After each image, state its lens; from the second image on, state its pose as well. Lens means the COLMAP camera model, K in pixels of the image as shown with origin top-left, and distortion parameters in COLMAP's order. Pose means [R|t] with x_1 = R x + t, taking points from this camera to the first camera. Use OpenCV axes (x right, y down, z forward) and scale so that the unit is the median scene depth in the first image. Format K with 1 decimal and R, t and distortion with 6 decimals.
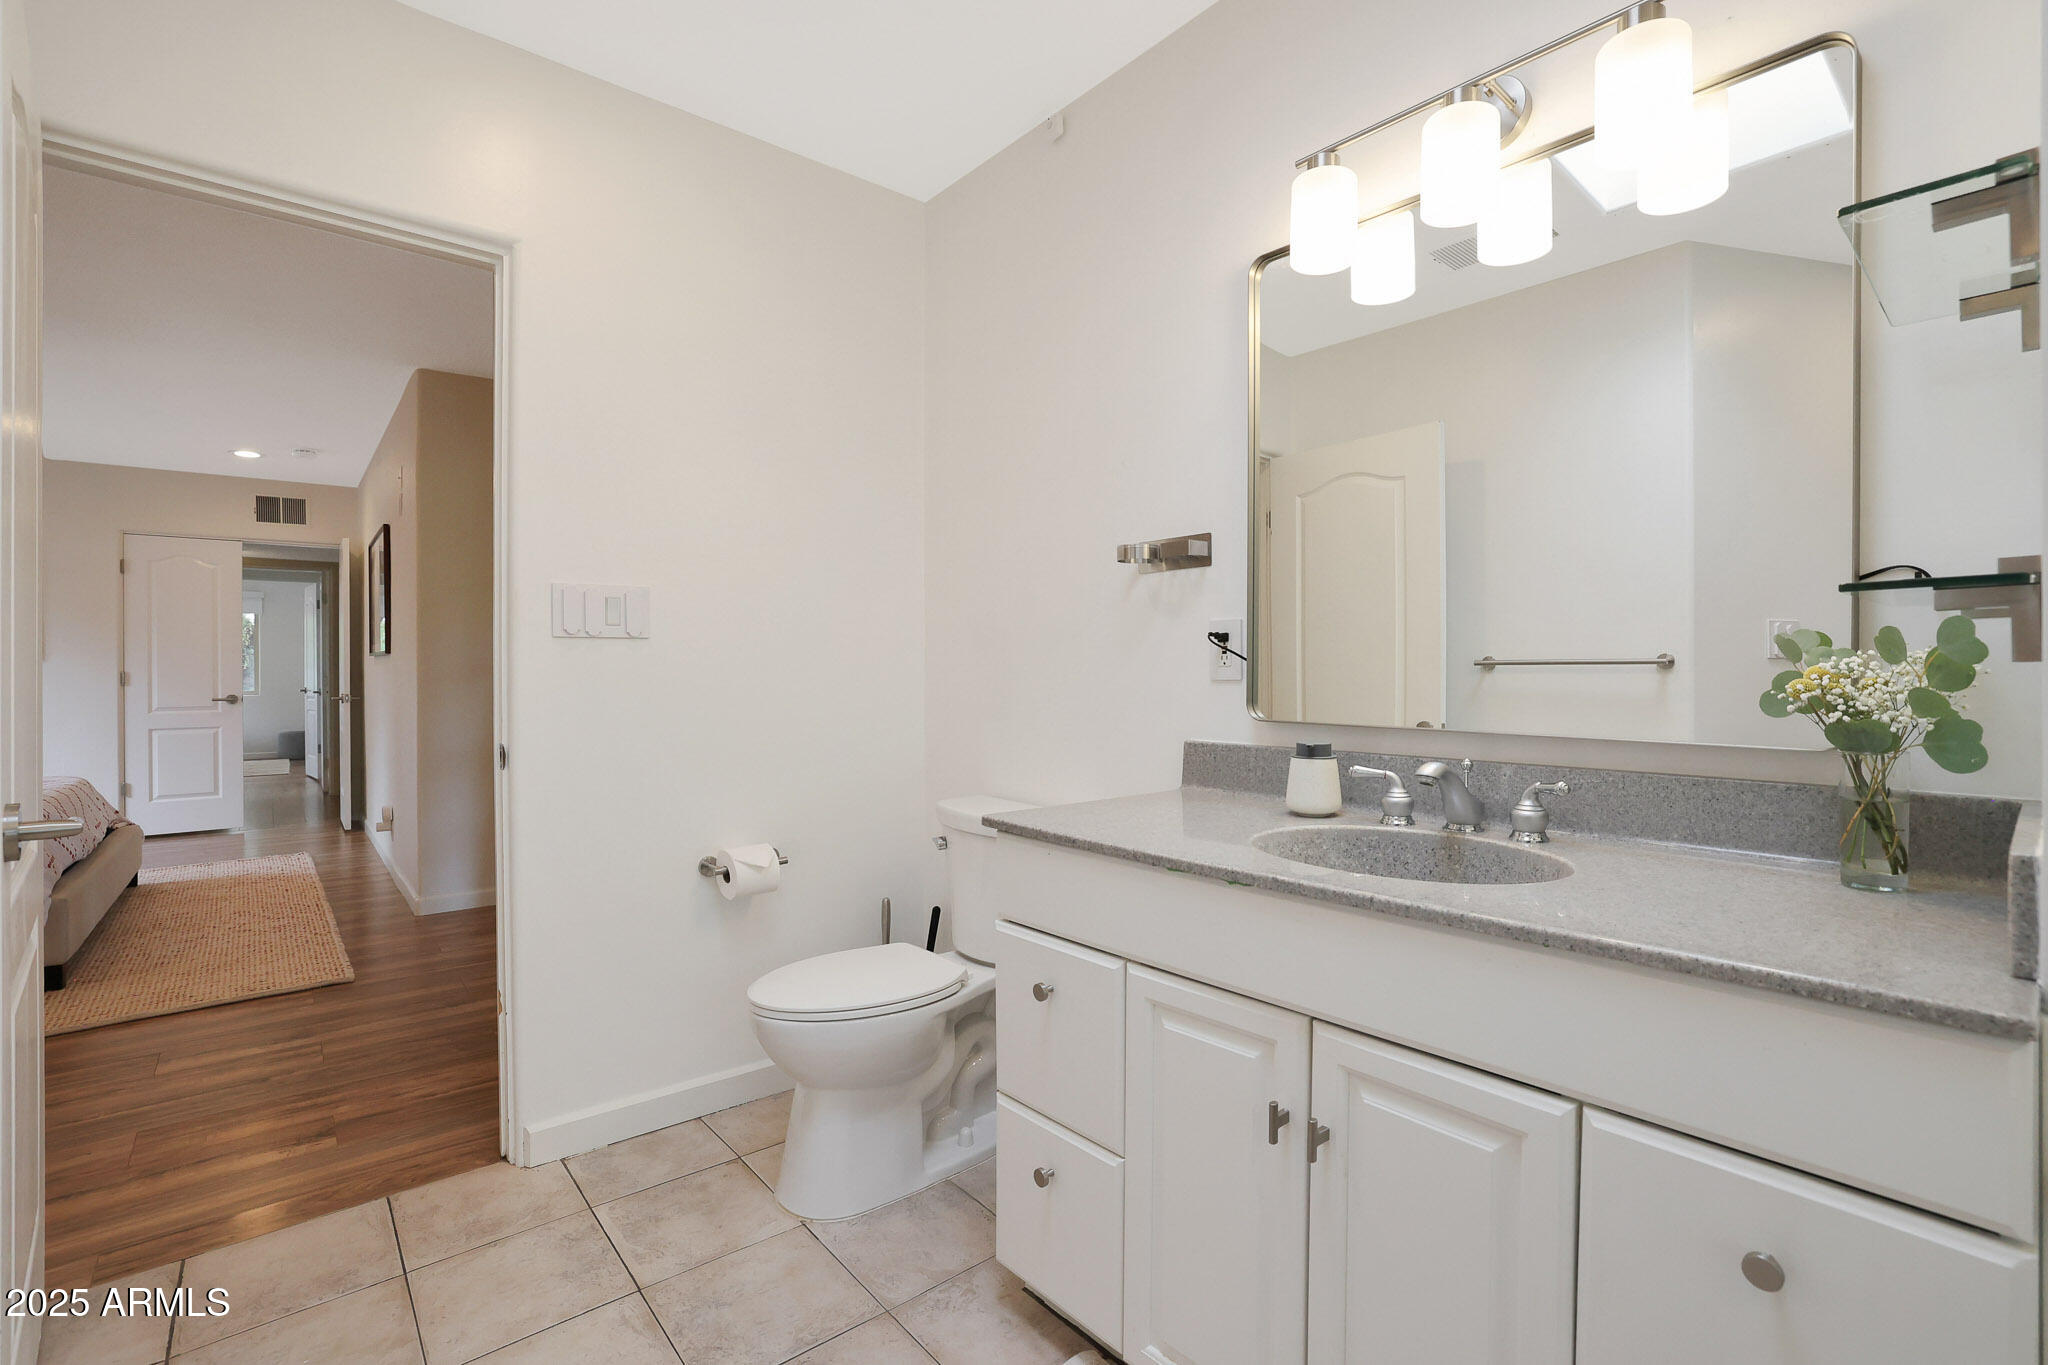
lens RADIAL K [[918.9, 0, 1021.7], [0, 918.9, 678.1], [0, 0, 1]] dist [-0.023765, -0.000311]
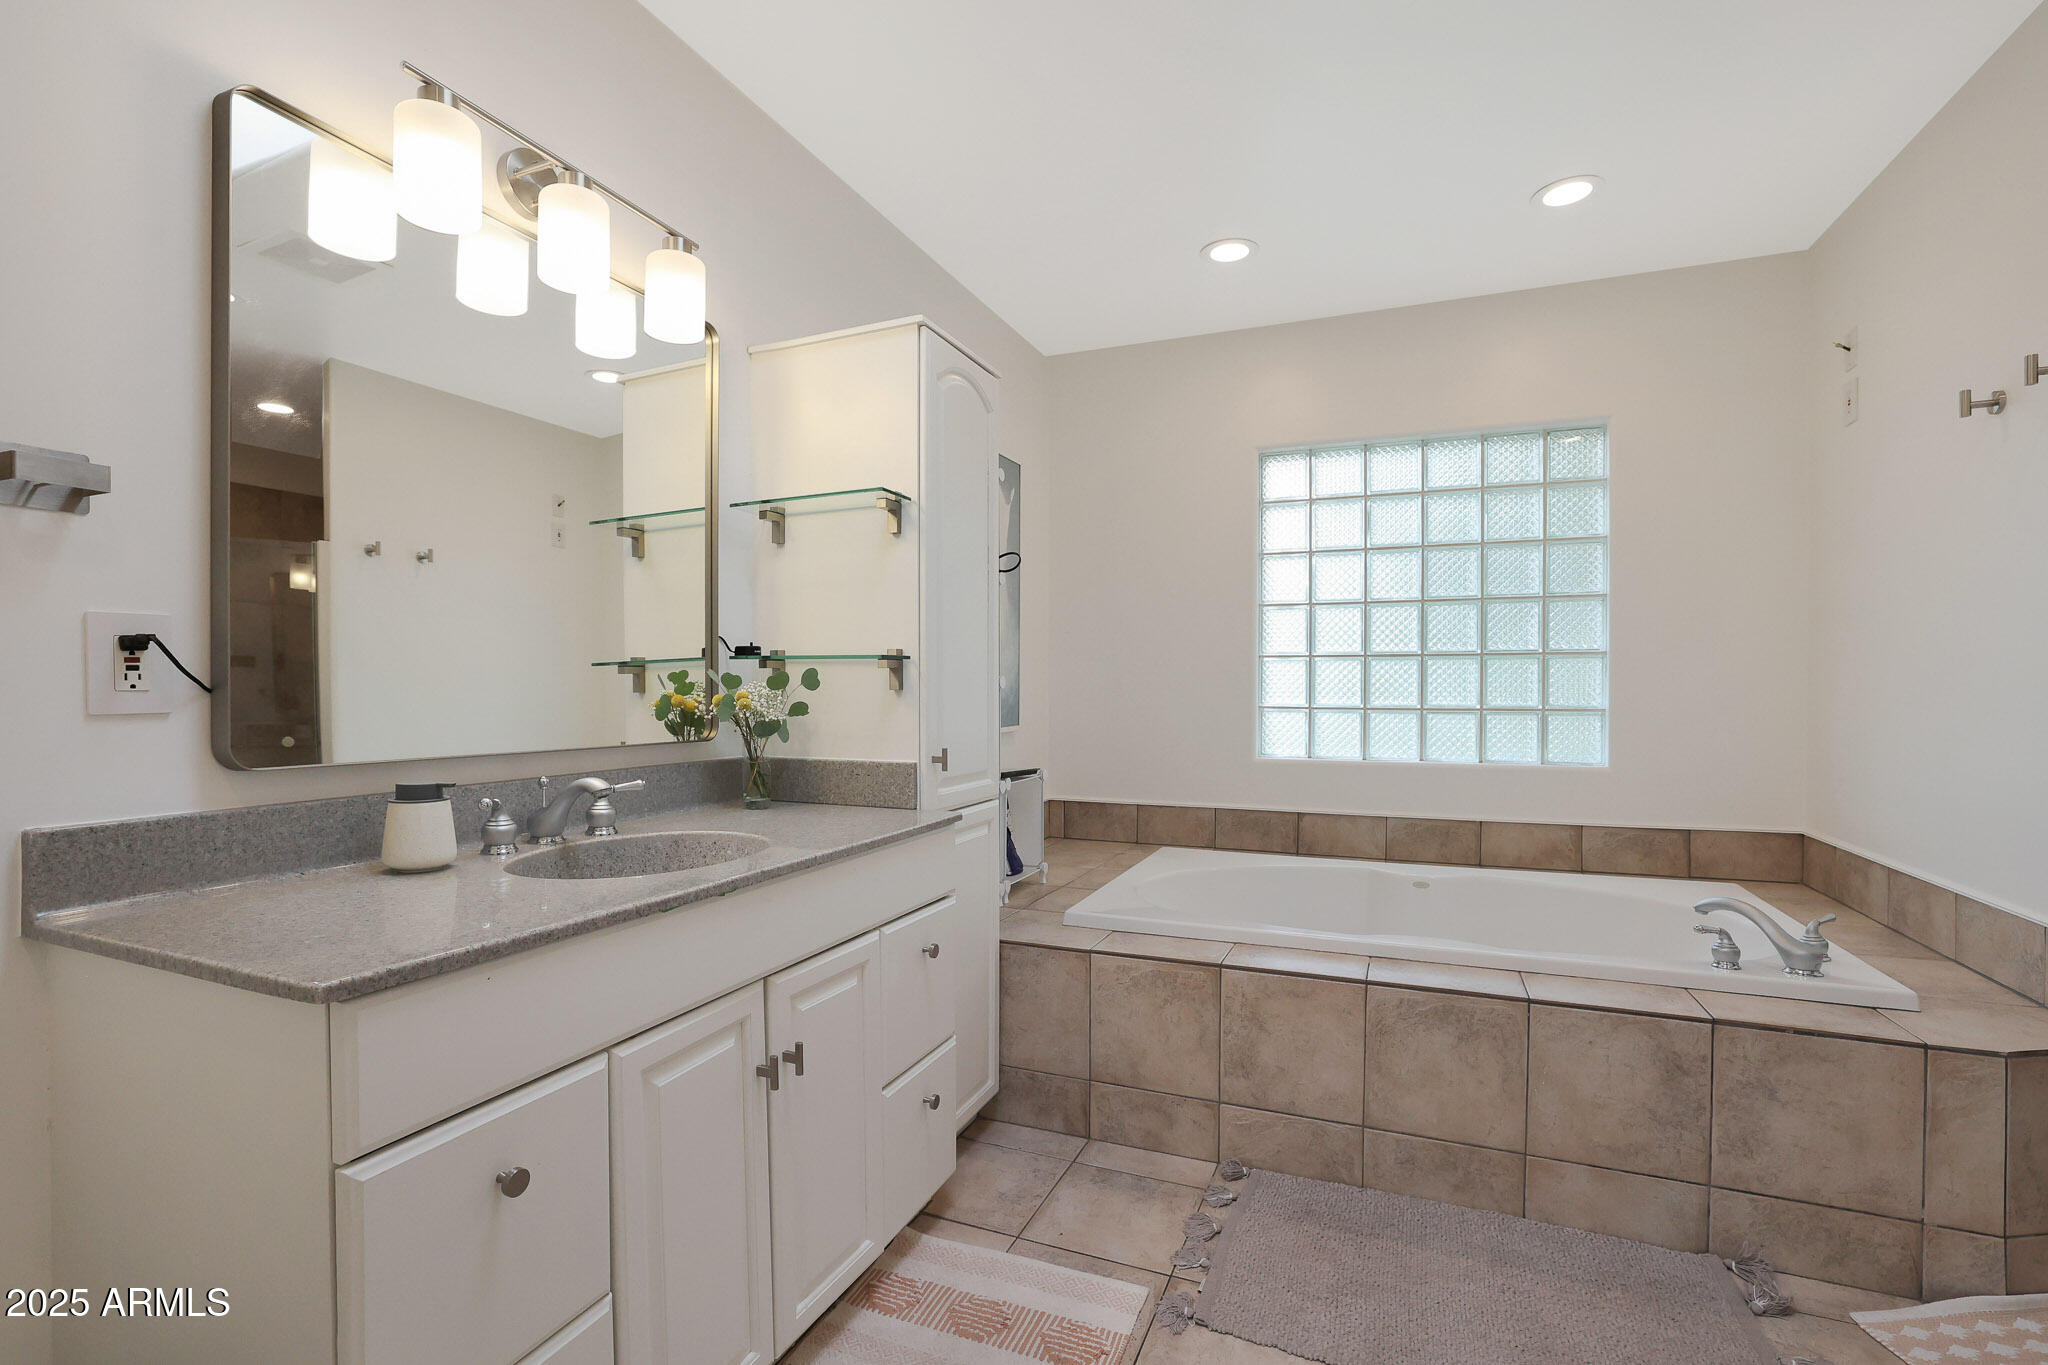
lens RADIAL K [[918.9, 0, 1024.4], [0, 918.9, 690.4], [0, 0, 1]] dist [-0.023765, -0.000311]
pose [[-0.442431, -0.004689, 0.896790, -0.636662], [0.007336, 0.999934, 0.008848, -0.016813], [-0.896772, 0.010494, -0.442368, 0.826847]]
